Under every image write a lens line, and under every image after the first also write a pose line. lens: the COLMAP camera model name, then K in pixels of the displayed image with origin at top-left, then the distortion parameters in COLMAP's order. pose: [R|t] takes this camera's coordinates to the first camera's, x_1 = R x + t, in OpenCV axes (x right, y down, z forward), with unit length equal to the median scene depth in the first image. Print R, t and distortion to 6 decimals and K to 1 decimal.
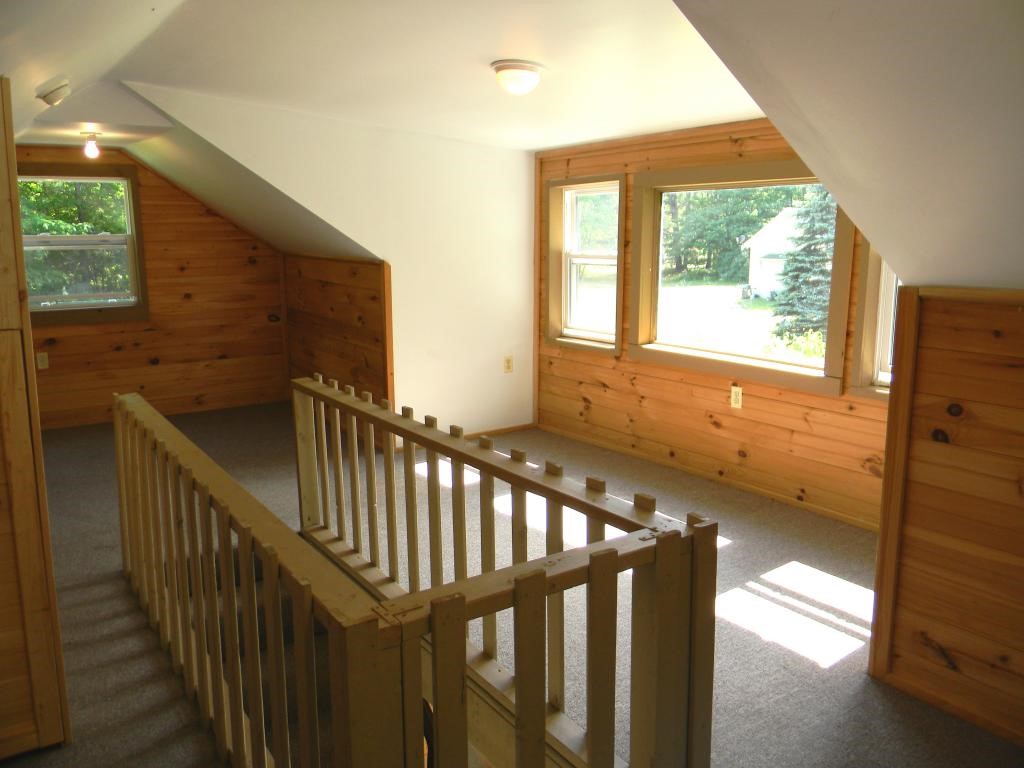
lens RADIAL K [[822.9, 0, 506.8], [0, 822.9, 384.5], [0, 0, 1]] dist [0.012210, -0.023397]
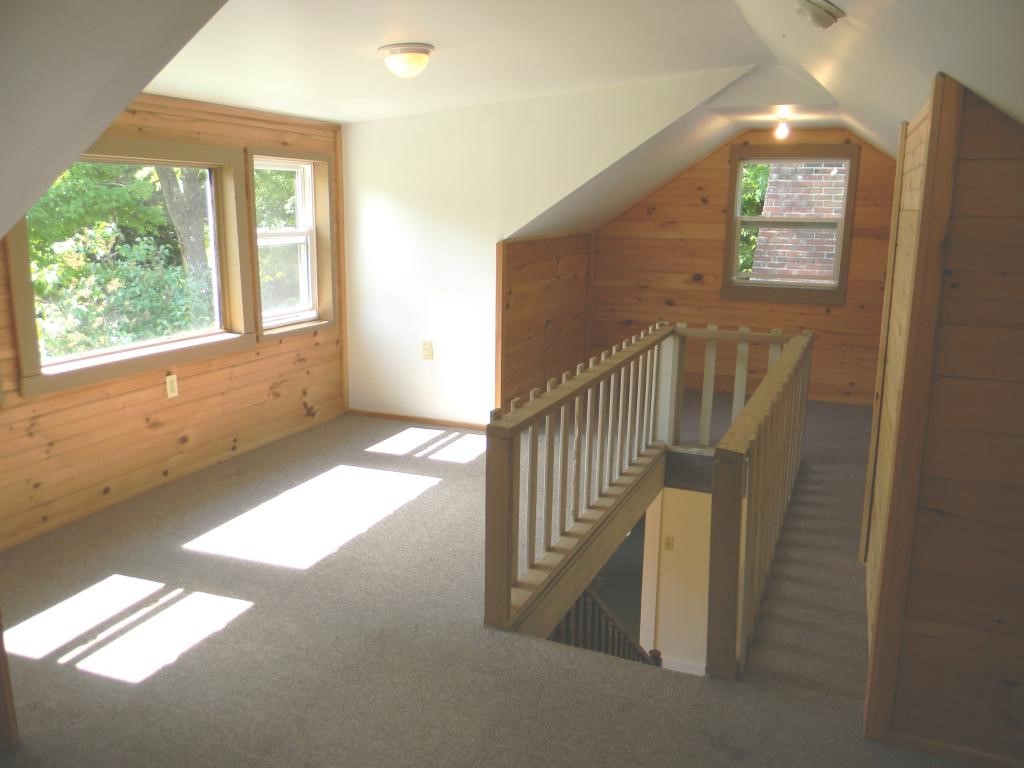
lens RADIAL K [[822.9, 0, 509.5], [0, 822.9, 379.6], [0, 0, 1]] dist [0.012210, -0.023397]
pose [[-0.537357, -0.179789, 0.823968, -0.603496], [0.145684, 0.942536, 0.300670, -0.186511], [-0.830676, 0.281606, -0.480286, 0.950281]]
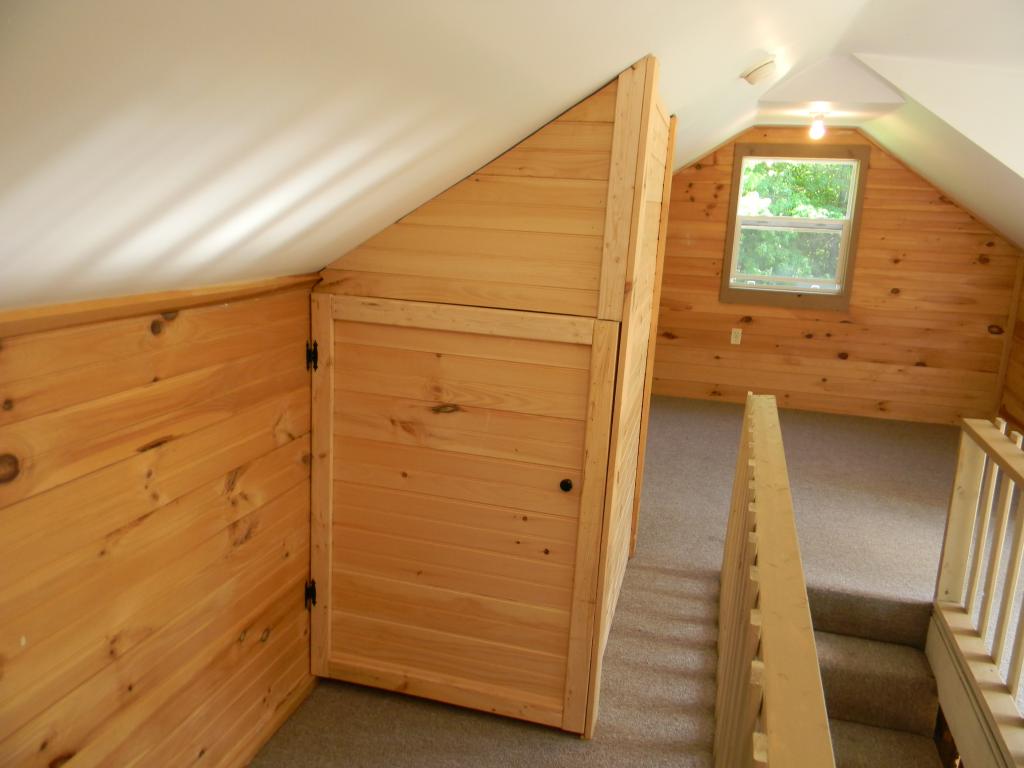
lens RADIAL K [[822.9, 0, 515.5], [0, 822.9, 382.9], [0, 0, 1]] dist [0.012210, -0.023397]
pose [[0.655984, 0.207321, -0.725743, 0.017558], [-0.190537, 0.975880, 0.106555, -0.029786], [0.730329, 0.068382, 0.679664, 0.101153]]
